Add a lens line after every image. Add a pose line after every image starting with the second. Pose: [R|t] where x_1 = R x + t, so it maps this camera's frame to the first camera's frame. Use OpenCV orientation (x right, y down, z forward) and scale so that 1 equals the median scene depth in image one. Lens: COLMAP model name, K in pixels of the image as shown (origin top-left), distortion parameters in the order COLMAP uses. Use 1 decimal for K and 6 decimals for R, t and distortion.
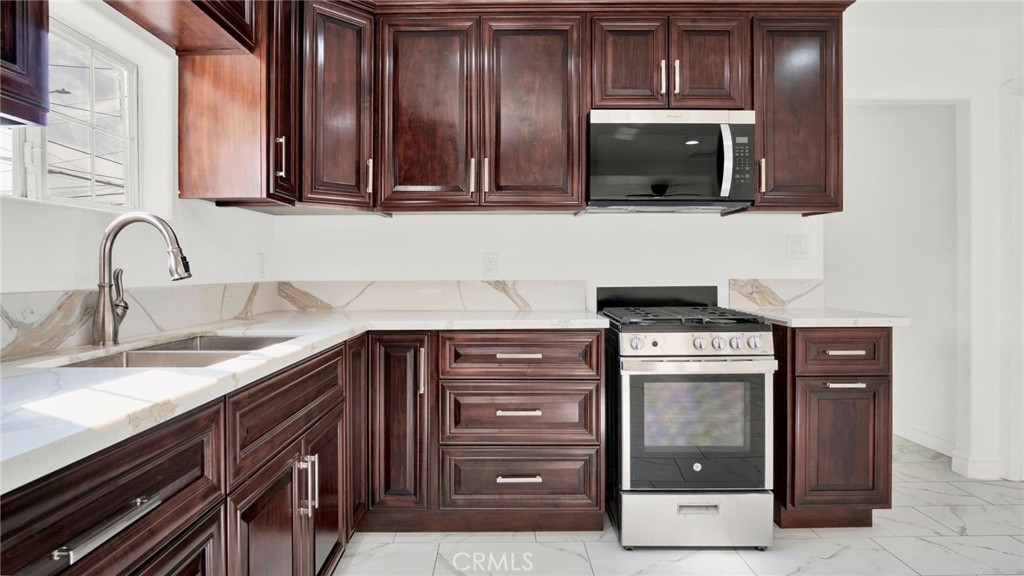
lens RADIAL K [[557.8, 0, 508.9], [0, 557.8, 284.3], [0, 0, 1]] dist [-0.036411, 0.001125]
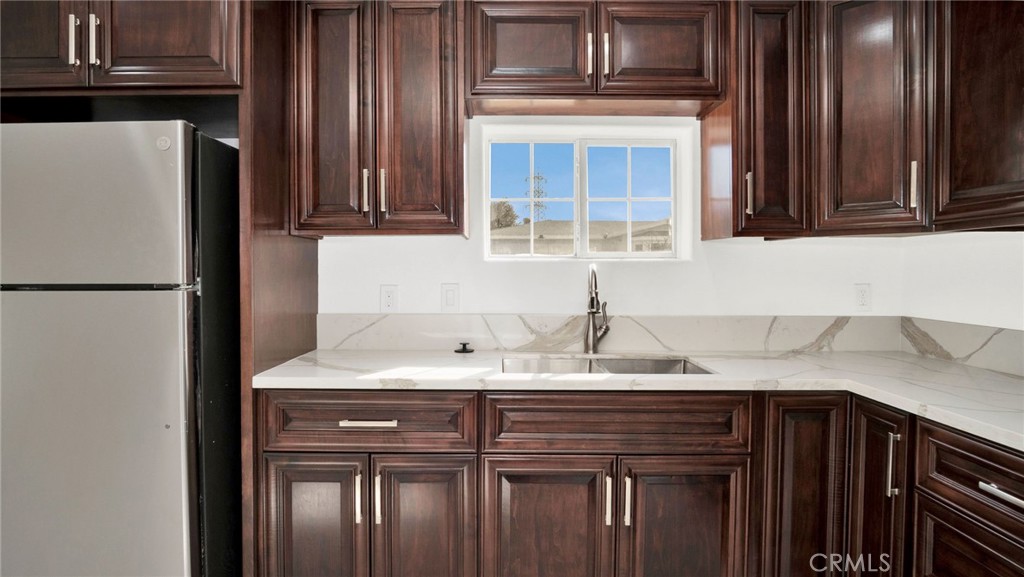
lens RADIAL K [[557.8, 0, 508.9], [0, 557.8, 284.8], [0, 0, 1]] dist [-0.036411, 0.001125]
pose [[-0.004143, 0.031439, -0.999497, 0.516568], [-0.030089, 0.999049, 0.031549, -0.076839], [0.999539, 0.030205, -0.003193, 0.518885]]
